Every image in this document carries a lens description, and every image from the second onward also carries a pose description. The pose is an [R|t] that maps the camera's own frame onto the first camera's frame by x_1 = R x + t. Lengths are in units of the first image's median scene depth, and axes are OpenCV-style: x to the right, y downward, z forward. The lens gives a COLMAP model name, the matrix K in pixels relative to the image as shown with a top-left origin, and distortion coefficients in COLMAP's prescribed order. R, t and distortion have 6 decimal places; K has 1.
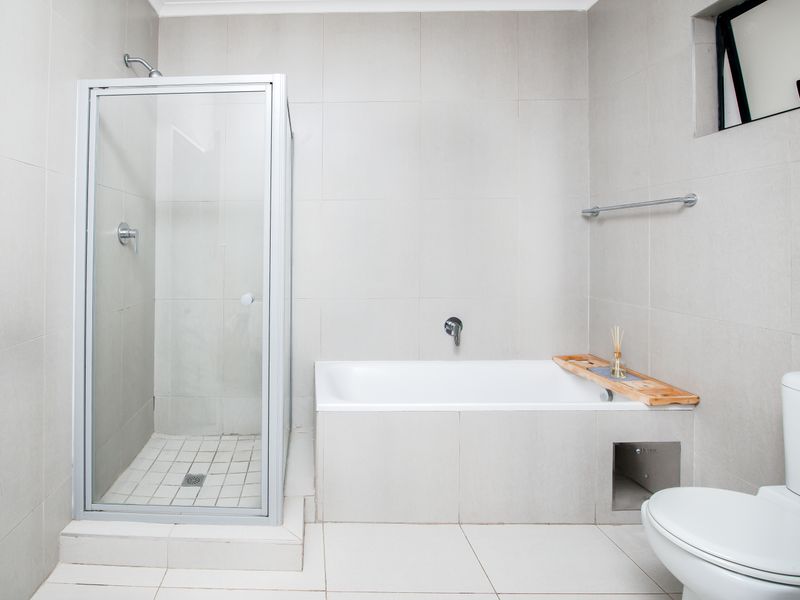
lens RADIAL K [[419.1, 0, 396.7], [0, 419.1, 236.8], [0, 0, 1]] dist [-0.003390, 0.000525]
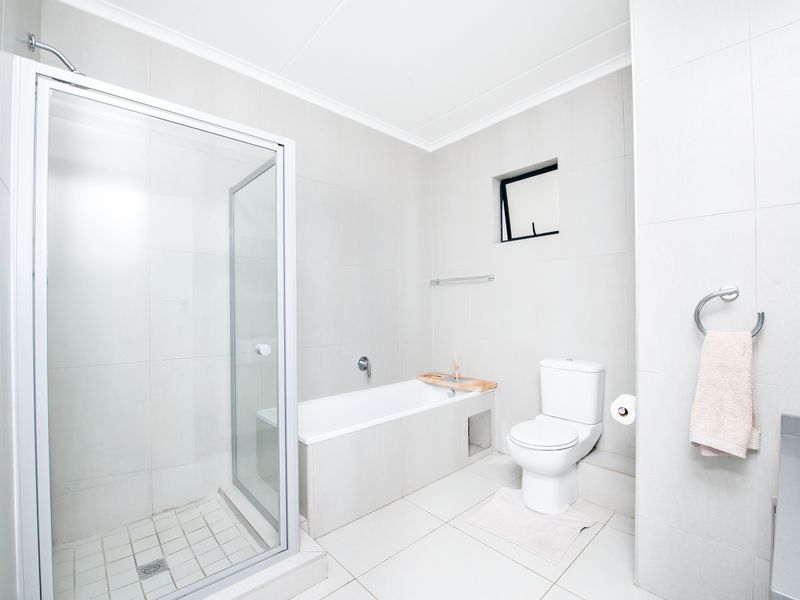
lens RADIAL K [[361.4, 0, 399.9], [0, 361.4, 305.1], [0, 0, 1]] dist [0.001878, -0.001571]
pose [[0.729879, 0.004984, 0.683558, -0.665585], [-0.004515, 0.999987, -0.002470, 0.039932], [-0.683562, -0.001283, 0.729892, 0.114079]]
